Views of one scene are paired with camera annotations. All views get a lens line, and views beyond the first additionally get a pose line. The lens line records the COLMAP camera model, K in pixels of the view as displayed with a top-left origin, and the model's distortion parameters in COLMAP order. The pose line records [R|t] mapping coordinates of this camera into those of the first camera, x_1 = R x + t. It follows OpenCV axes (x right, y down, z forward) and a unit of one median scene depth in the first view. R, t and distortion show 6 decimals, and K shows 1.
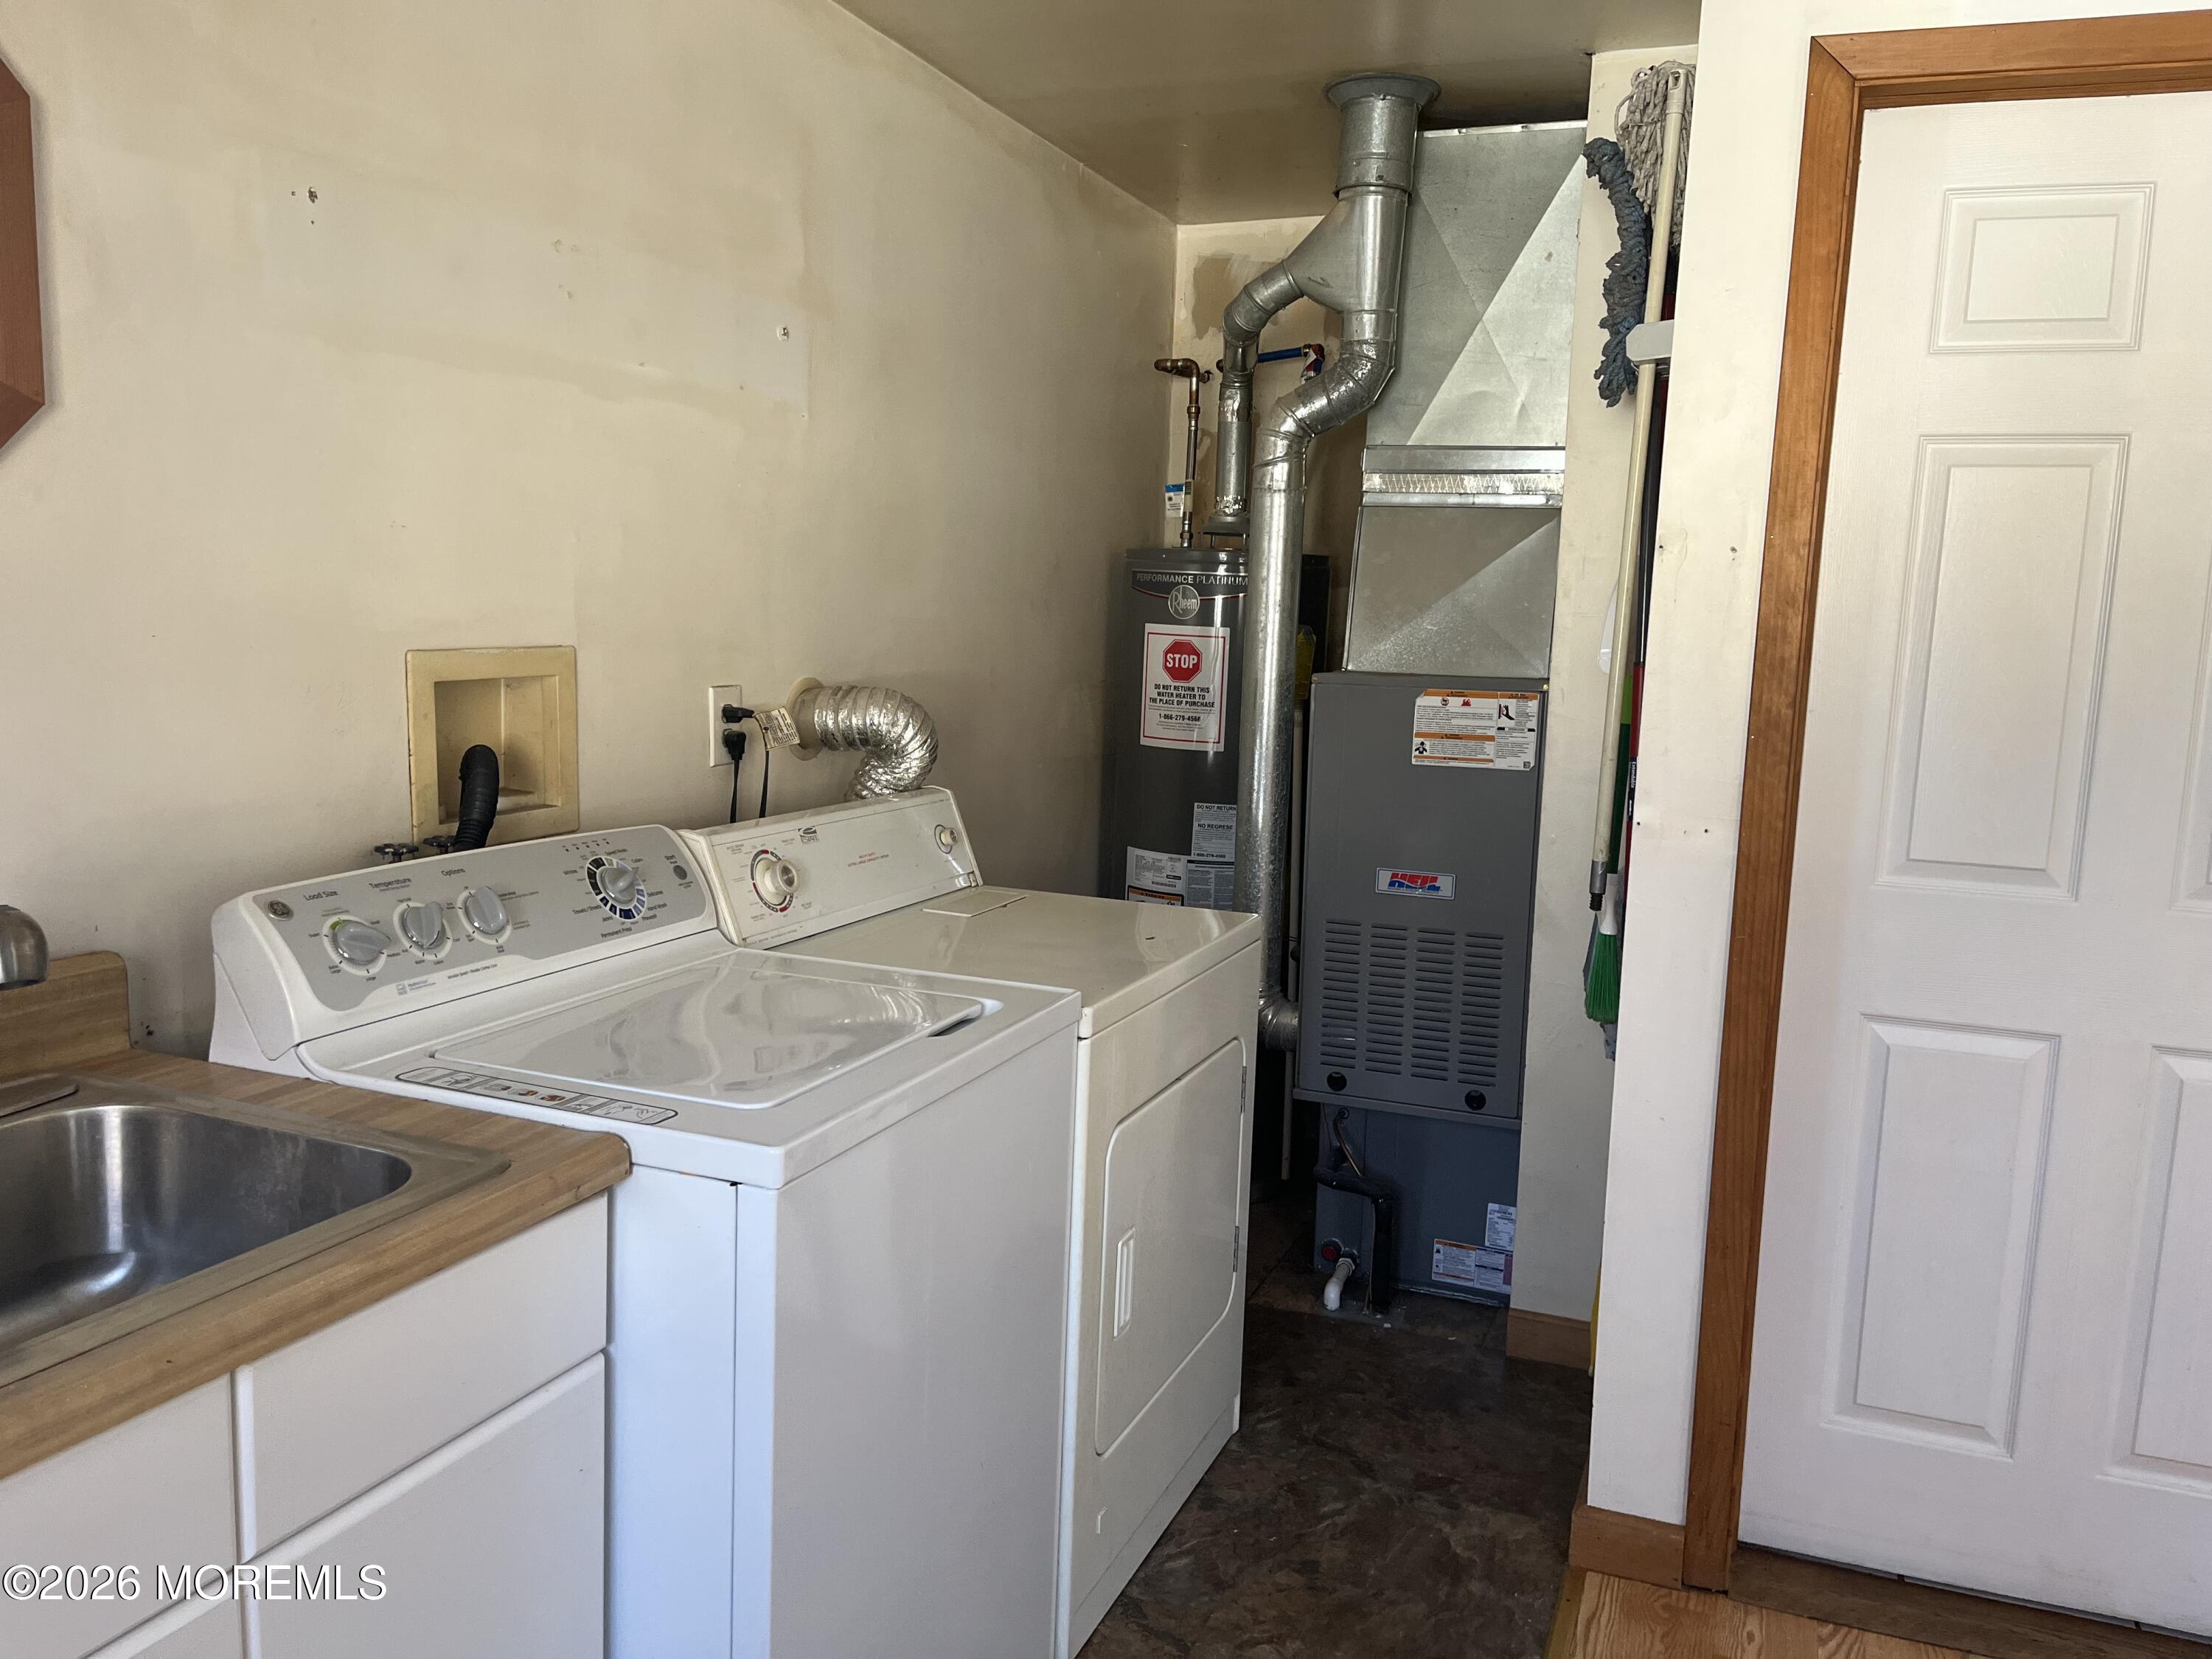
lens RADIAL K [[1659.3, 0, 1111.9], [0, 1659.3, 834.4], [0, 0, 1]] dist [0.021756, -0.004862]
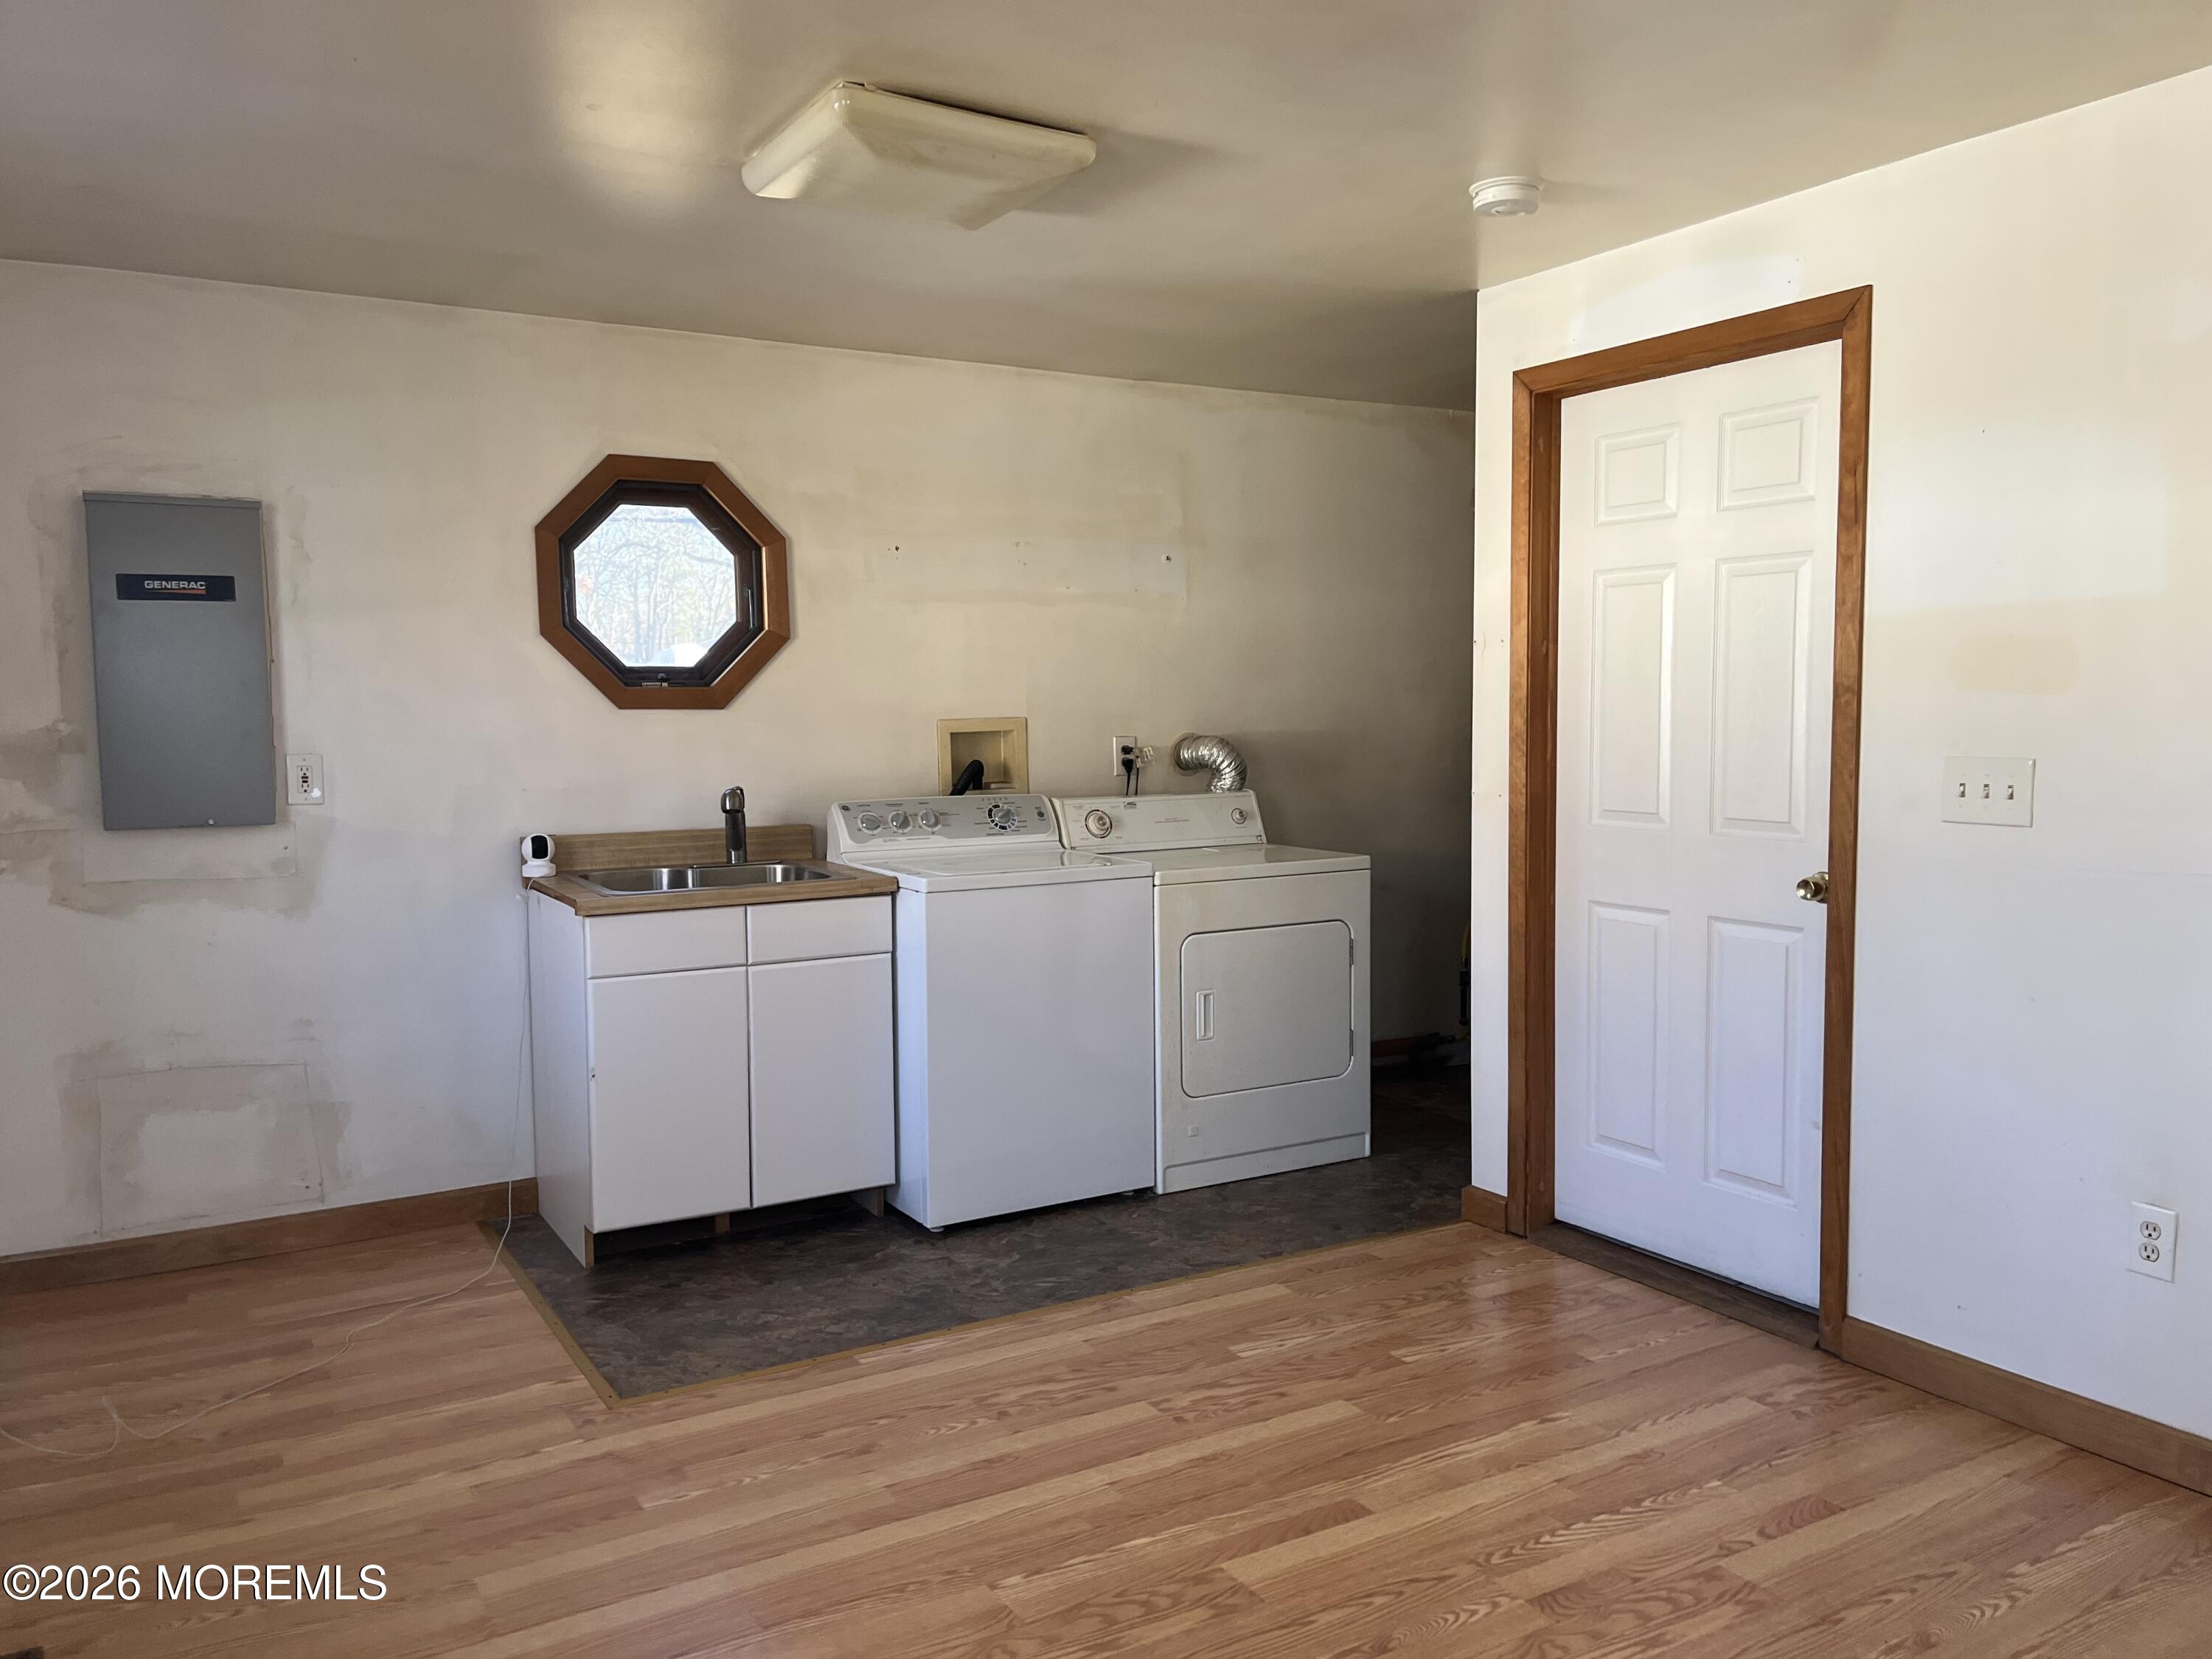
lens RADIAL K [[1659.3, 0, 1117.4], [0, 1659.3, 838.4], [0, 0, 1]] dist [0.021756, -0.004862]
pose [[0.793365, 0.007119, -0.608705, 1.066248], [-0.044037, 0.997983, -0.045725, 0.137368], [0.607152, 0.063082, 0.792078, -0.641964]]
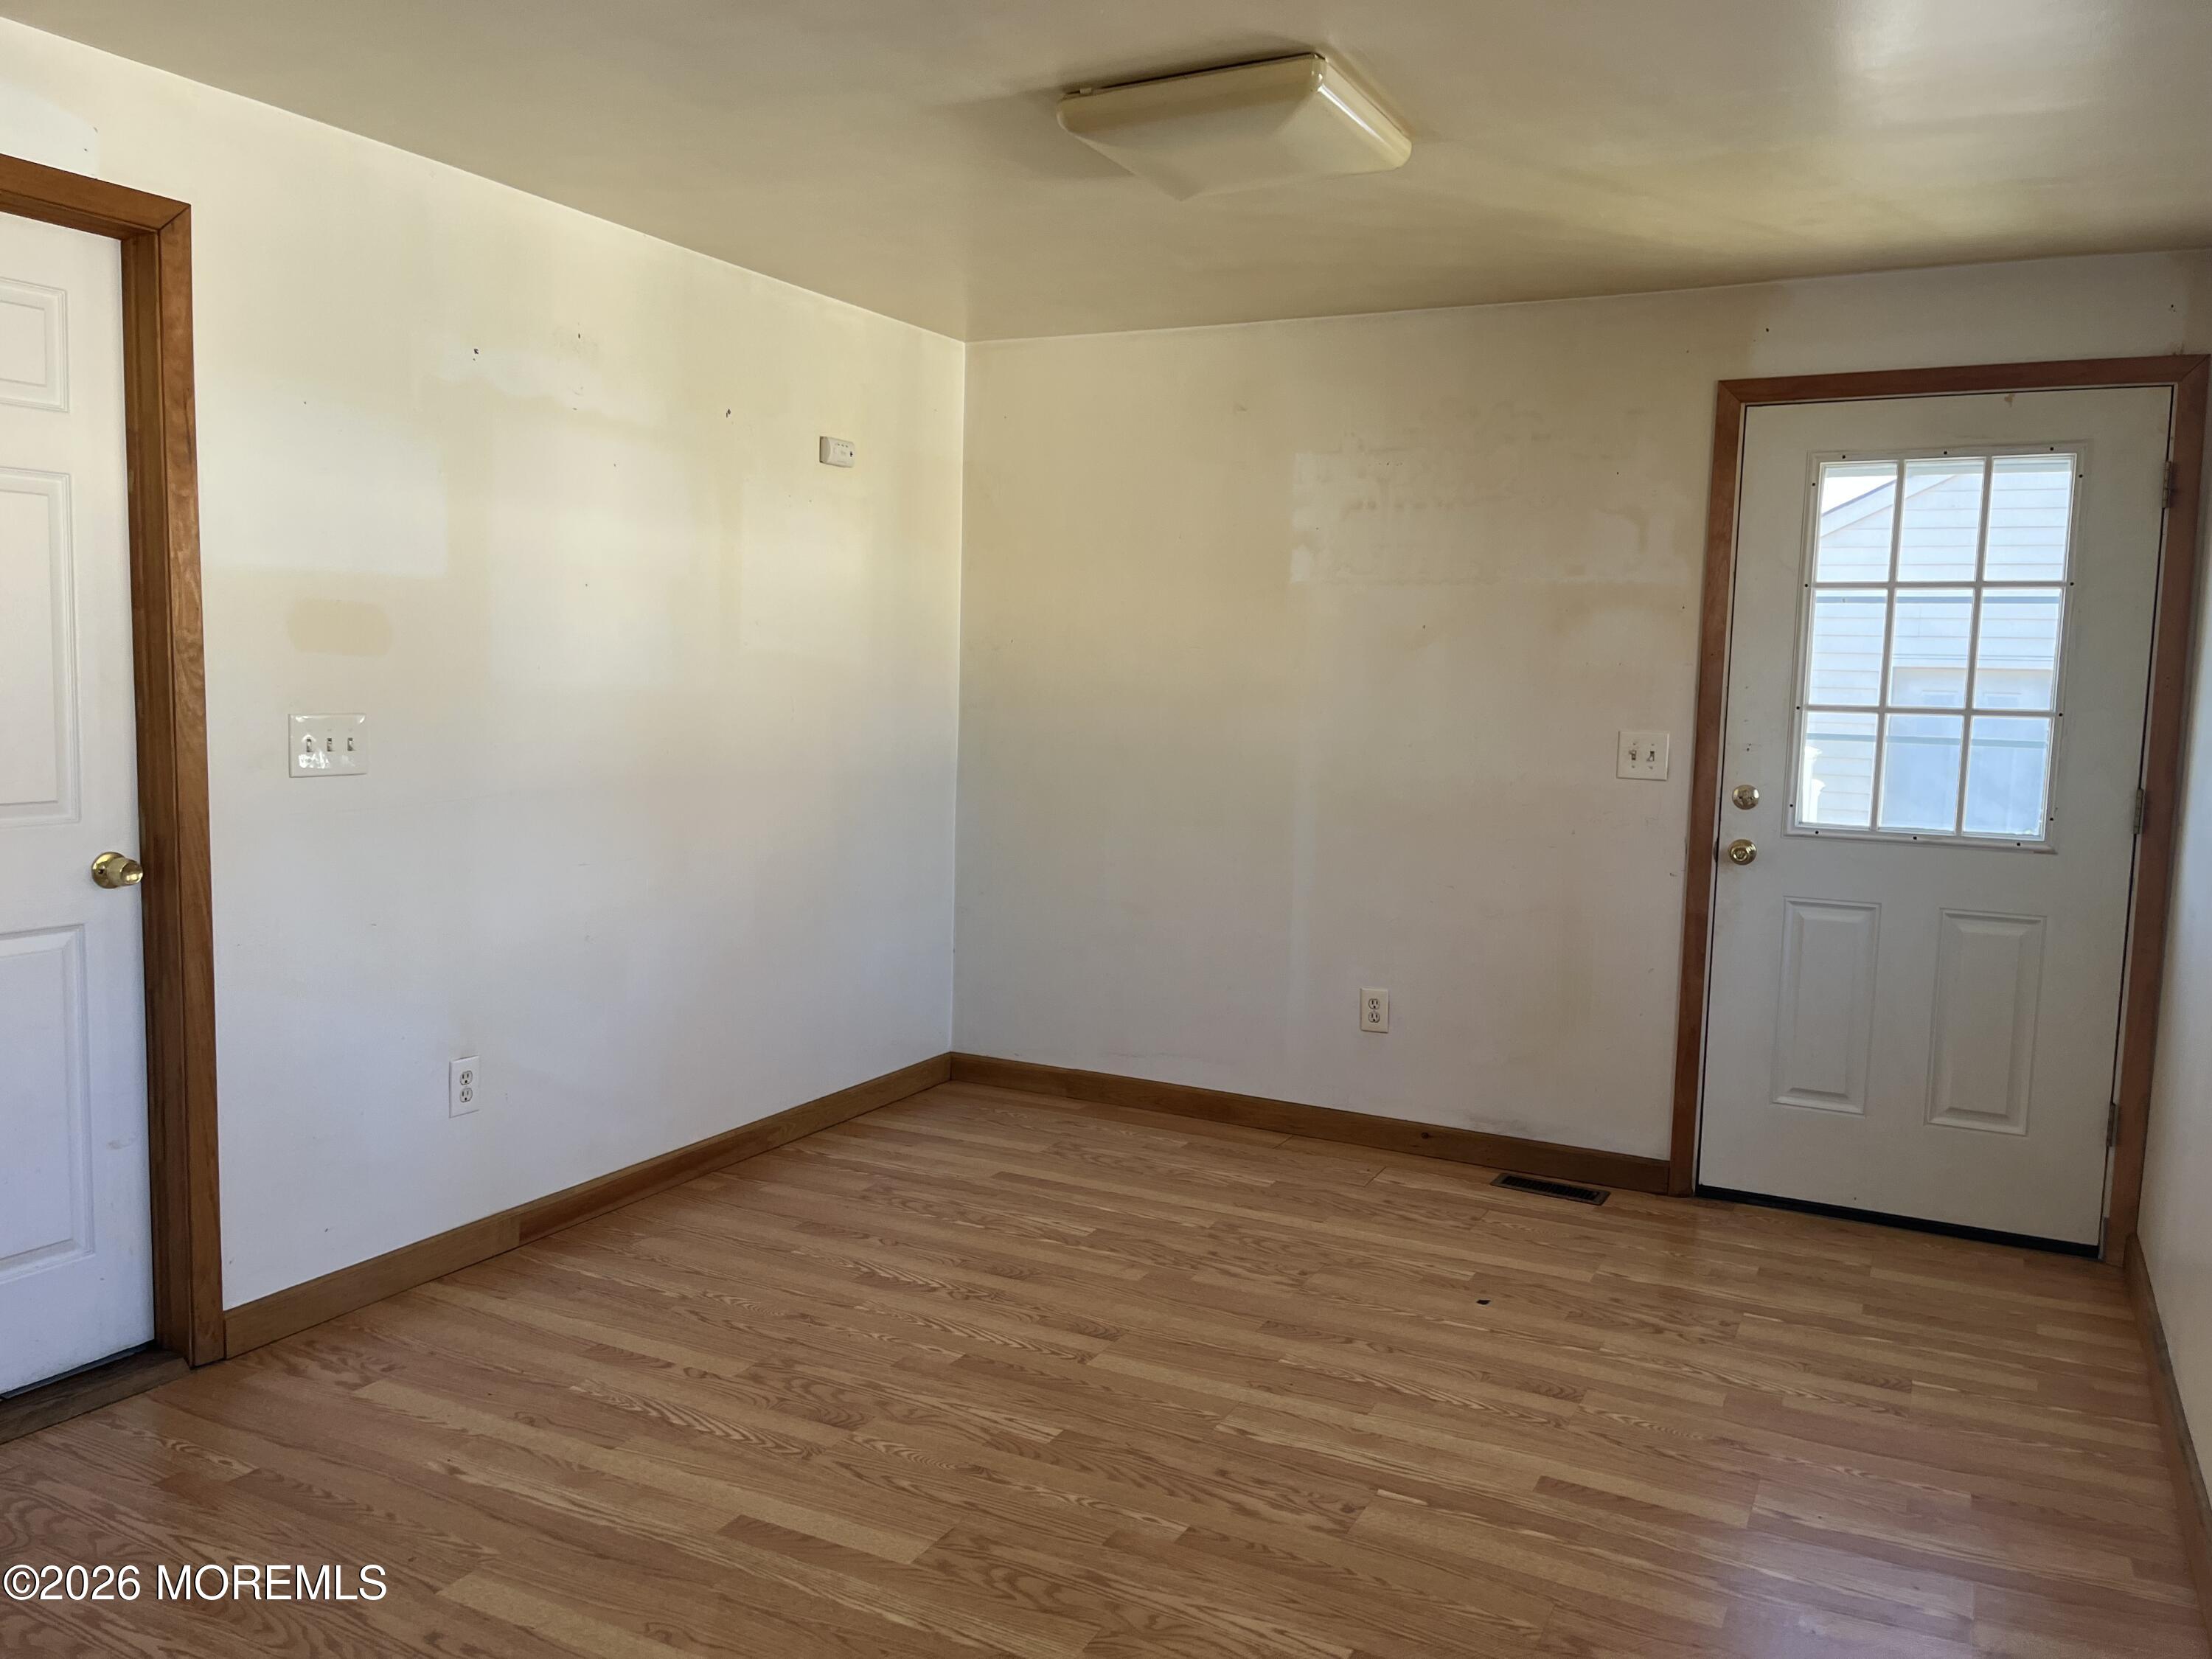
lens RADIAL K [[1659.3, 0, 1121.3], [0, 1659.3, 824.4], [0, 0, 1]] dist [0.021756, -0.004862]
pose [[0.089365, -0.125144, 0.988106, -0.489114], [0.104250, 0.987801, 0.115677, -0.013179], [-0.990528, 0.092672, 0.101321, -0.006796]]
